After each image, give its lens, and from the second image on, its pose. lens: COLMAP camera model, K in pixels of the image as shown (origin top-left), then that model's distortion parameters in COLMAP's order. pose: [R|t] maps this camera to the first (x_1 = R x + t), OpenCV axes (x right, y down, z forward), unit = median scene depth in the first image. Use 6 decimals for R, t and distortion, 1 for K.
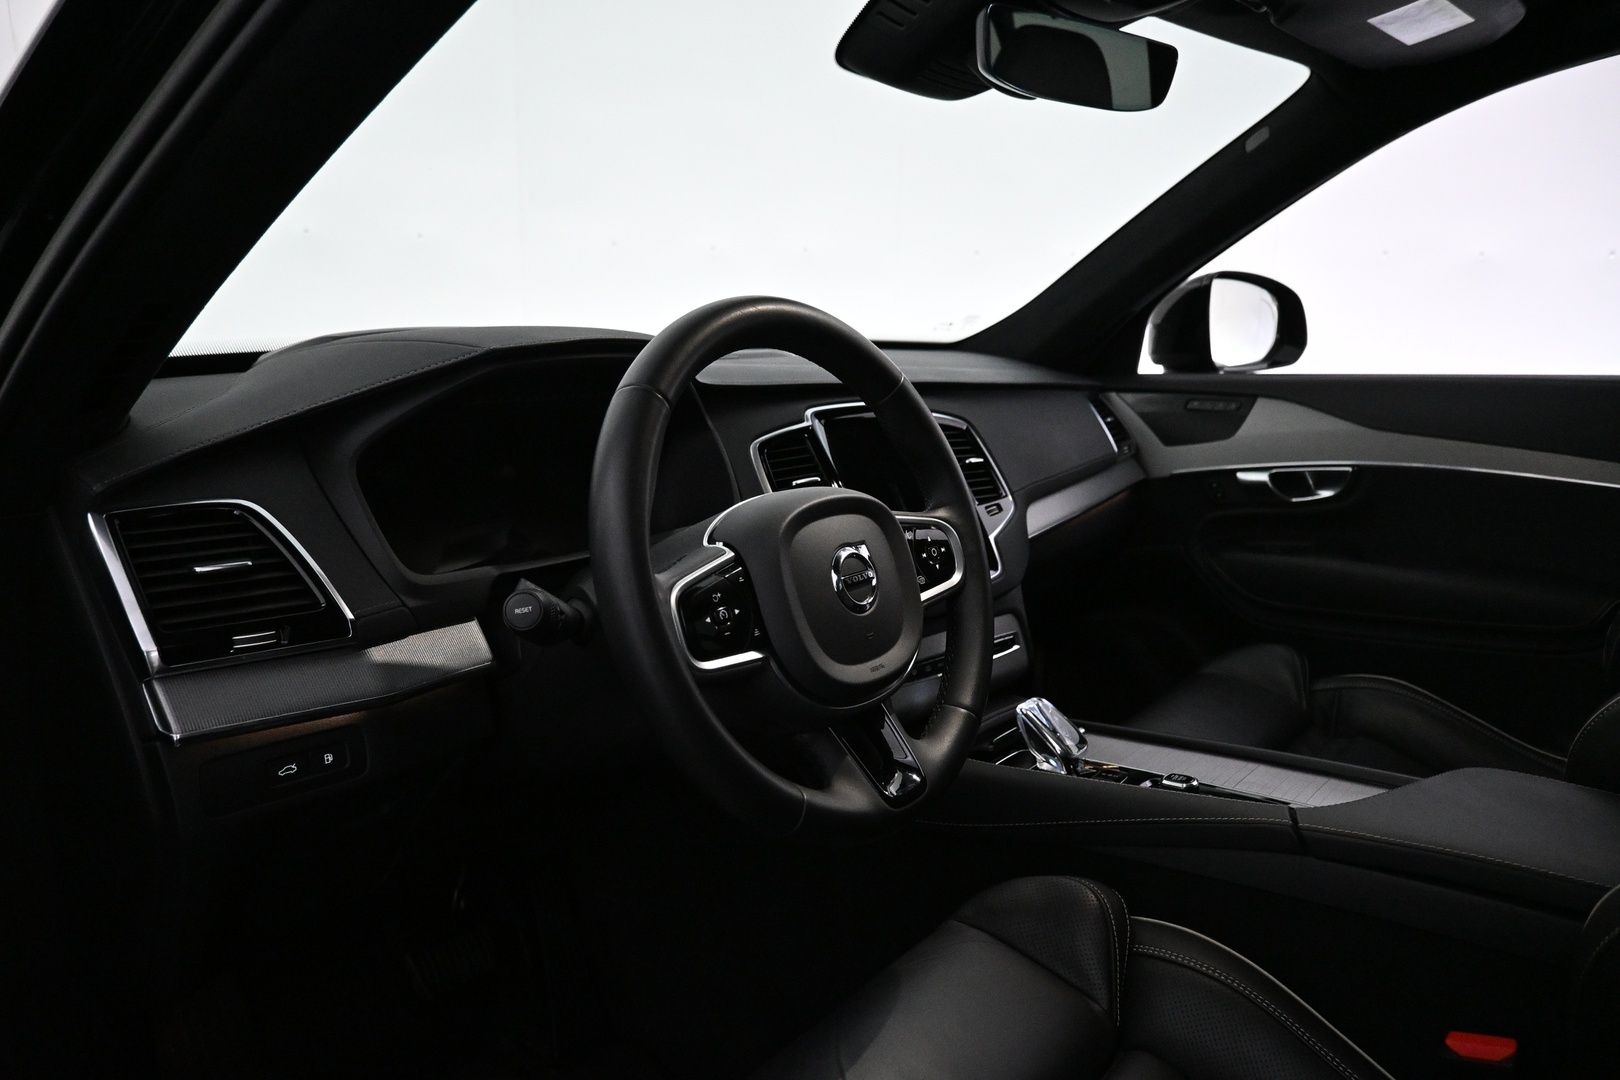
lens RADIAL K [[1102.6, 0, 810.0], [0, 1102.6, 540.0], [0, 0, 1]] dist [-0.001298, -0.001863]
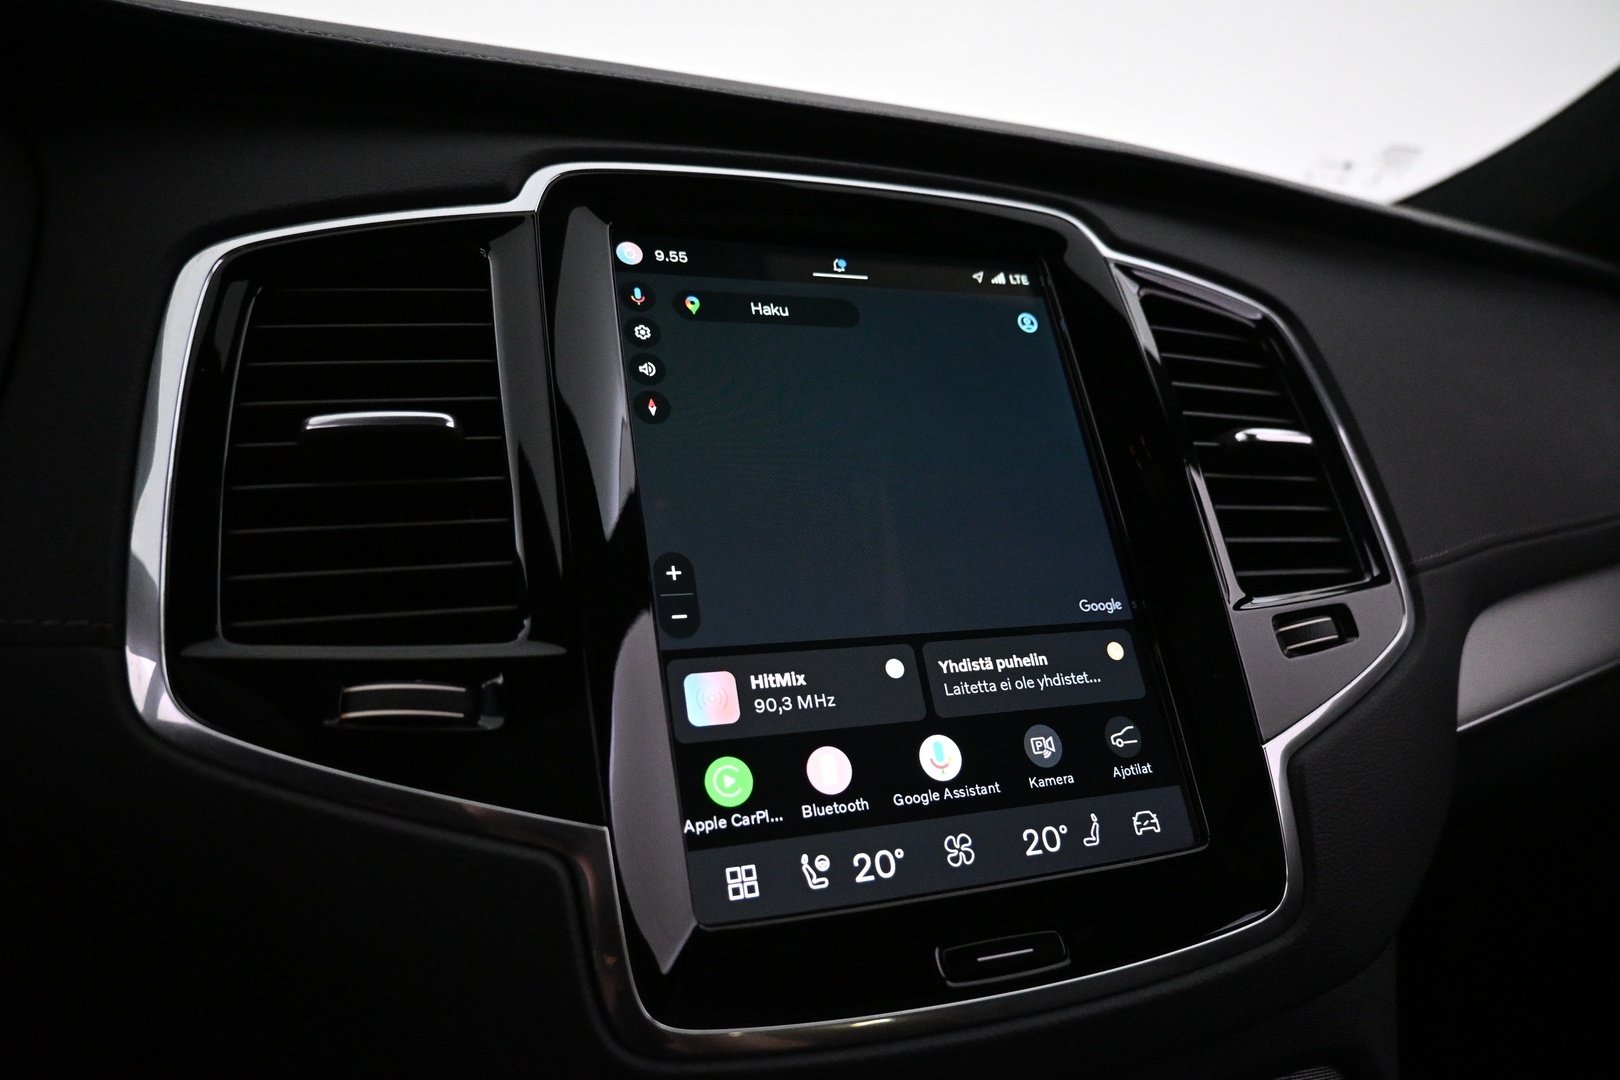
lens RADIAL K [[1102.6, 0, 810.0], [0, 1102.6, 540.0], [0, 0, 1]] dist [-0.001298, -0.001863]
pose [[0.917322, 0.114380, -0.381363, 0.154137], [-0.115166, 0.993128, 0.020844, -0.039843], [0.381126, 0.024799, 0.924190, 0.717691]]
